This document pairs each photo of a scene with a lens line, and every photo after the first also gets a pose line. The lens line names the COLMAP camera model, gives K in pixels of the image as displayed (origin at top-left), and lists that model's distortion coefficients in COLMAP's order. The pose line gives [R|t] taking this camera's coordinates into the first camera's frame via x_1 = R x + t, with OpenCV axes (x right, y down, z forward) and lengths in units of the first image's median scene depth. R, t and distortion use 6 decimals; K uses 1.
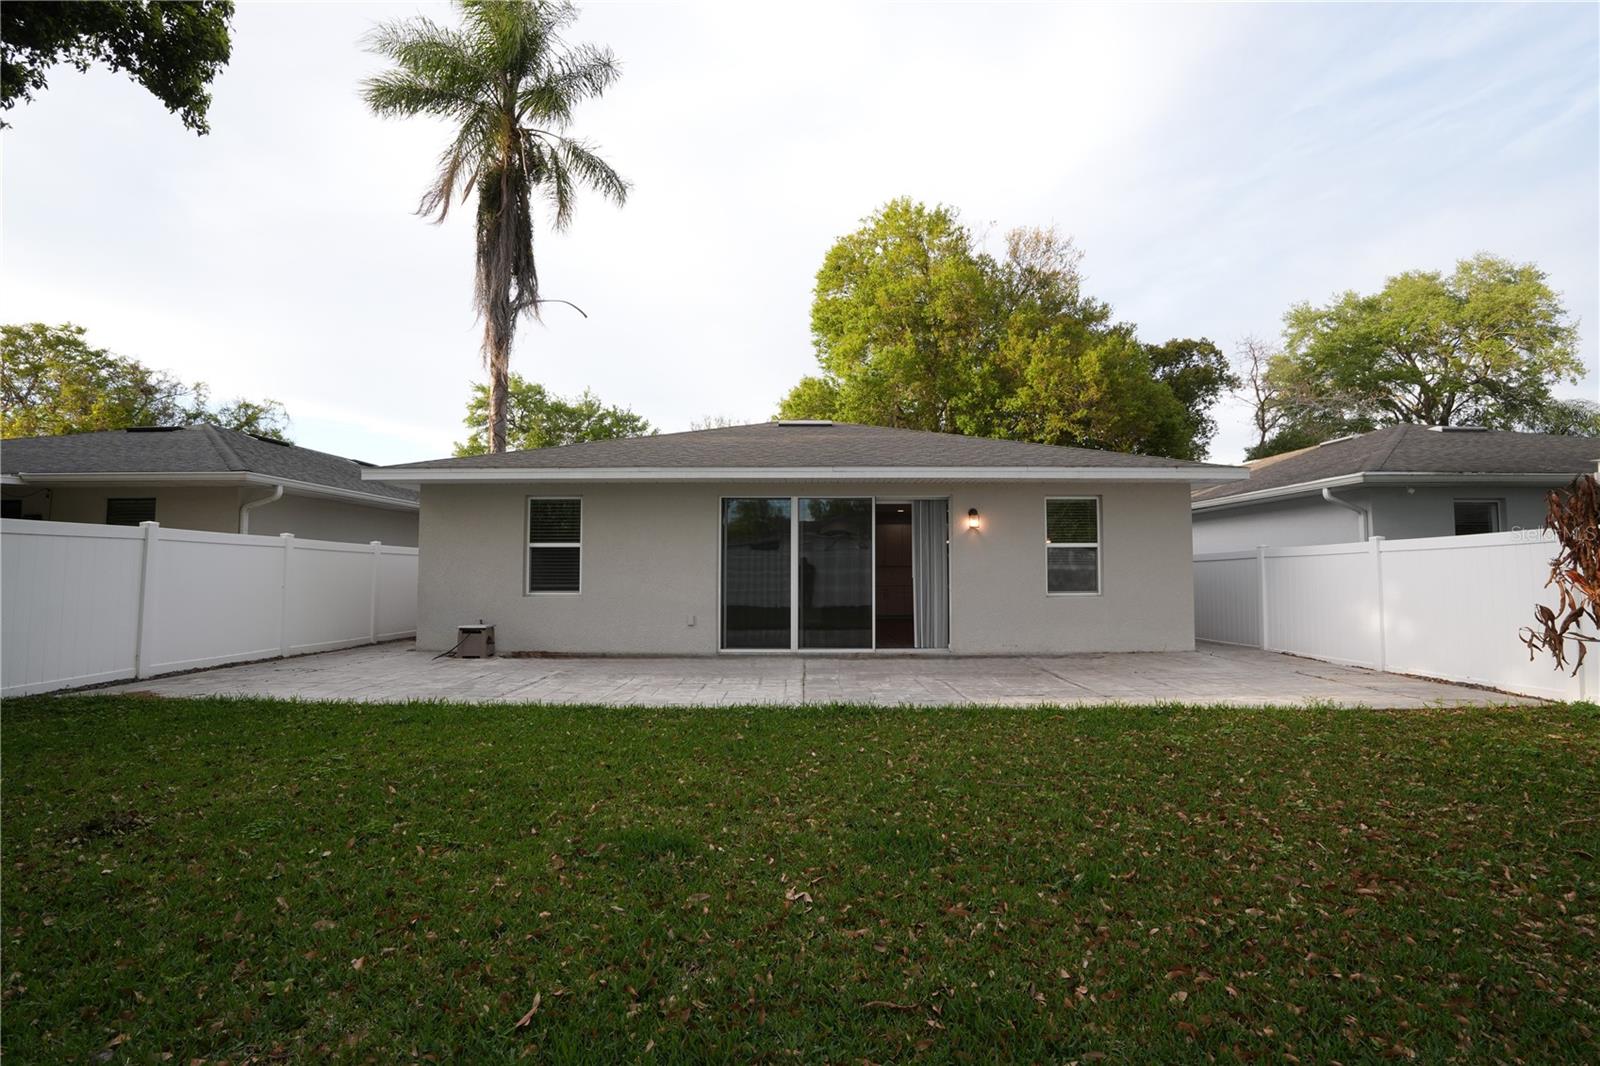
lens RADIAL K [[708.4, 0, 800.0], [0, 708.4, 533.0], [0, 0, 1]] dist [-0.061645, 0.013433]
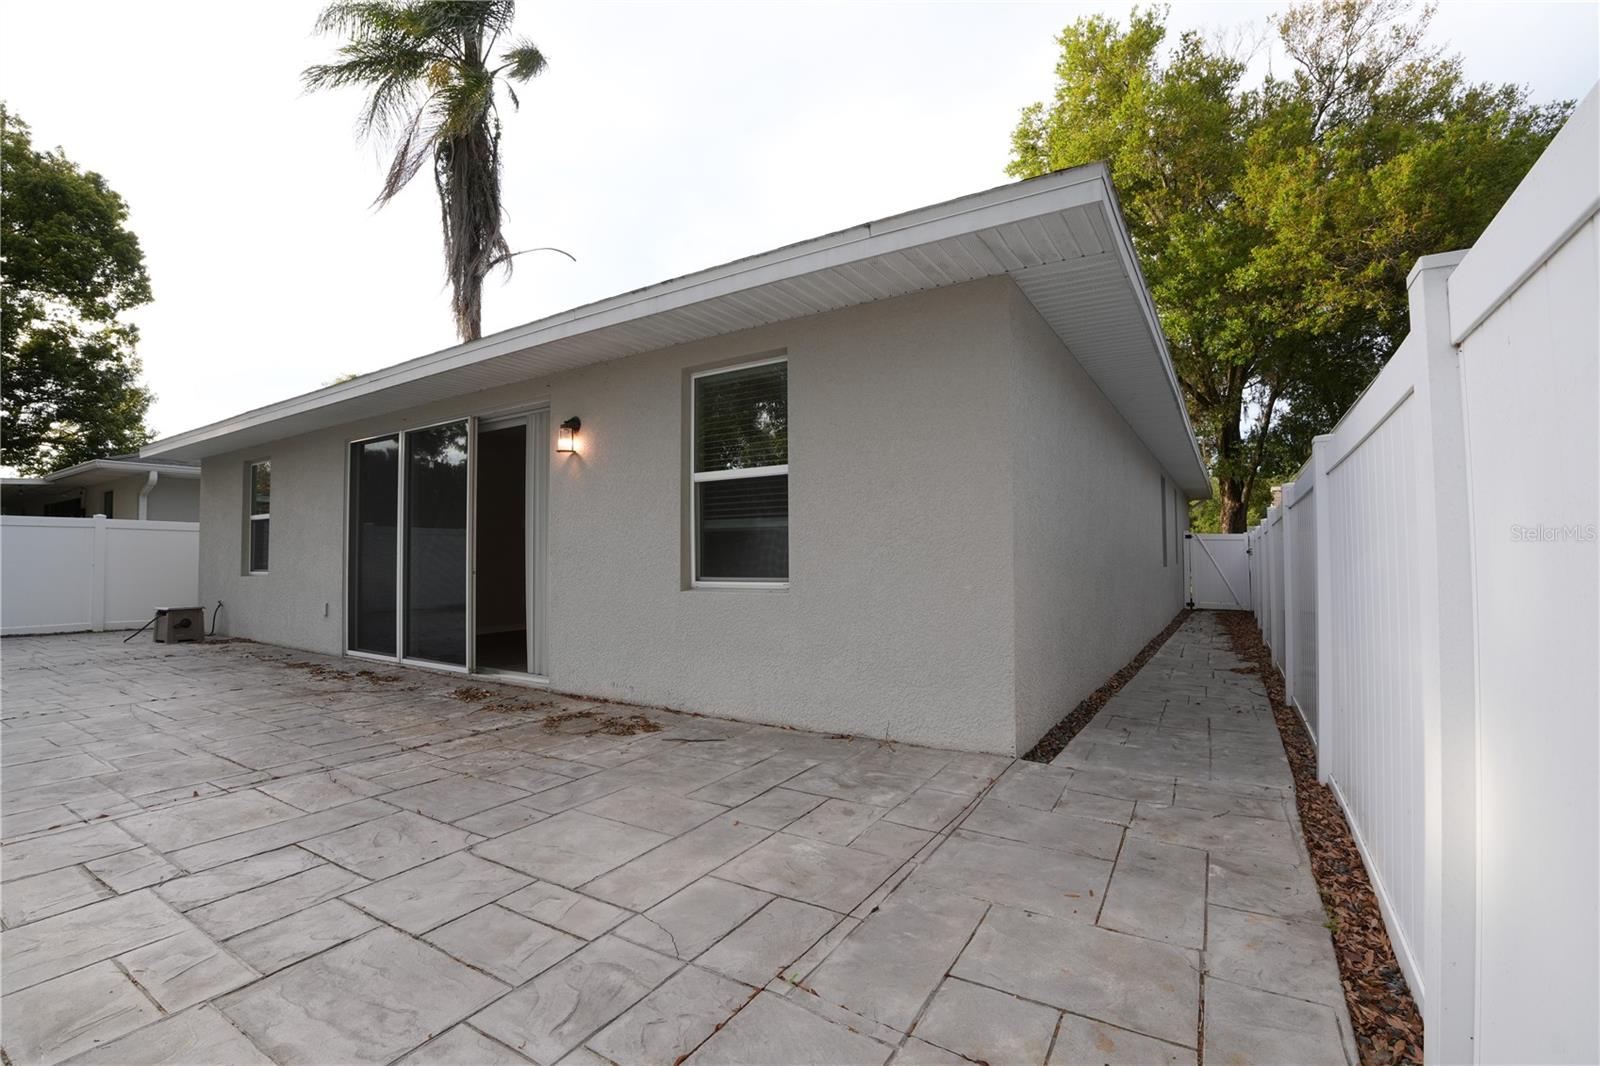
lens RADIAL K [[708.4, 0, 800.0], [0, 708.4, 533.0], [0, 0, 1]] dist [-0.061645, 0.013433]
pose [[0.853966, -0.022140, -0.519858, 0.602544], [0.035076, 0.999271, 0.015061, 0.045472], [0.519146, -0.031096, 0.854120, 0.587678]]
